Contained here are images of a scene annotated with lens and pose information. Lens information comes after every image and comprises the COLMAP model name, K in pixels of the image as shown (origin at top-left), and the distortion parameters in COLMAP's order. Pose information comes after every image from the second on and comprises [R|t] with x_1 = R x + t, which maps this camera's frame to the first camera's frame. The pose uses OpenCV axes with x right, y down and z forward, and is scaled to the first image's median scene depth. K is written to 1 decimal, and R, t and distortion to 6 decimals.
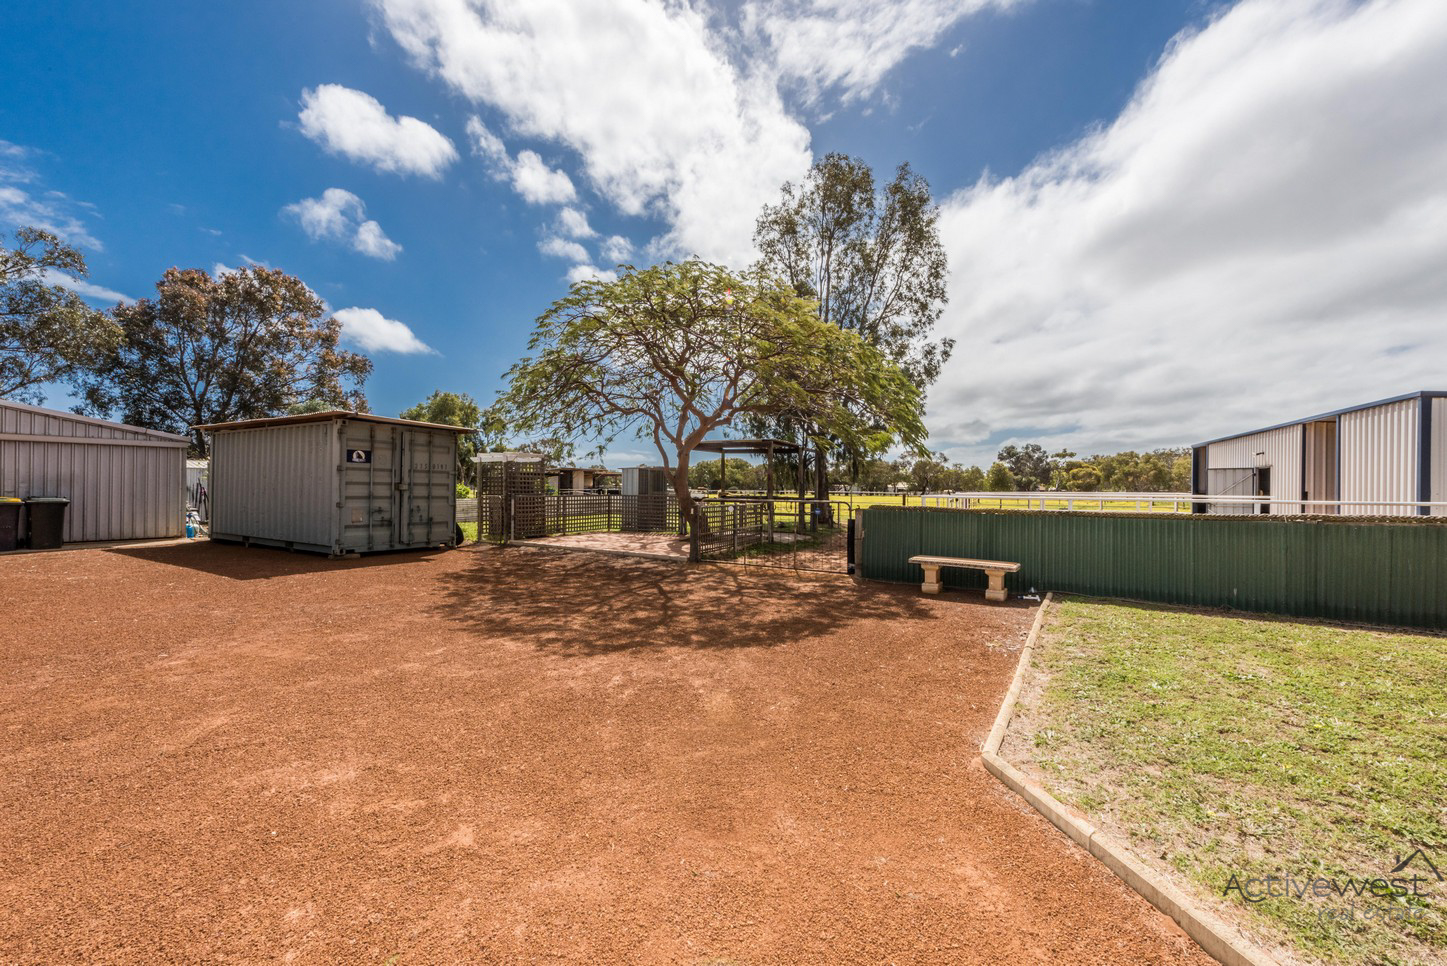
lens RADIAL K [[587.8, 0, 723.7], [0, 587.8, 478.8], [0, 0, 1]] dist [-0.000338, -0.013822]
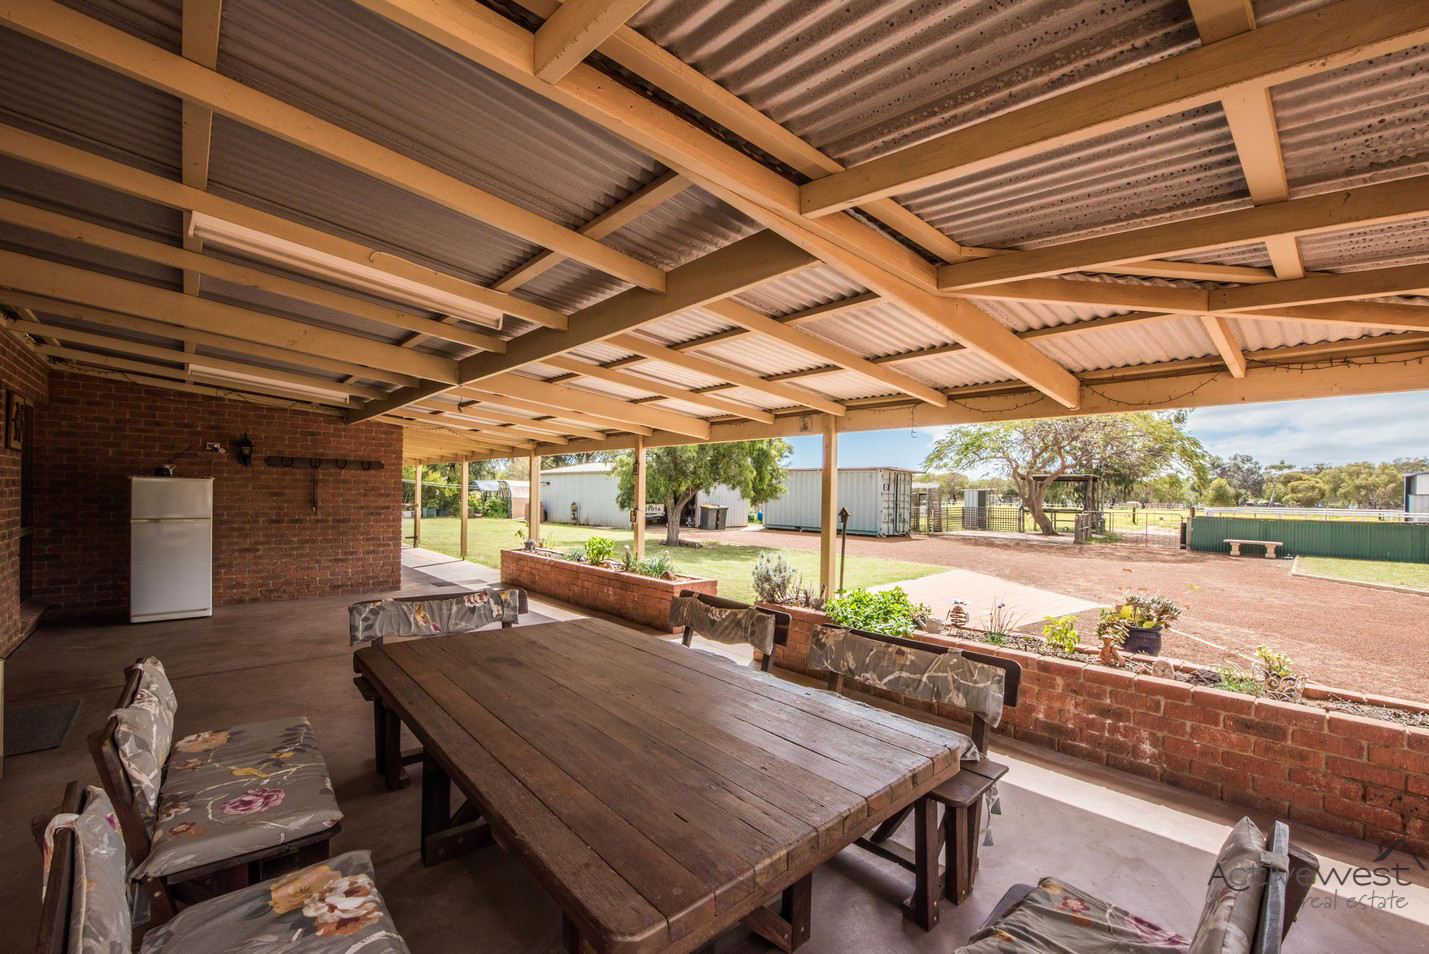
lens RADIAL K [[580.5, 0, 714.7], [0, 580.5, 472.9], [0, 0, 1]] dist [-0.000338, -0.013822]
pose [[0.969030, 0.001471, -0.246937, -0.080954], [-0.006925, 0.999751, -0.021221, -0.004785], [0.246845, 0.022274, 0.968799, -0.127318]]
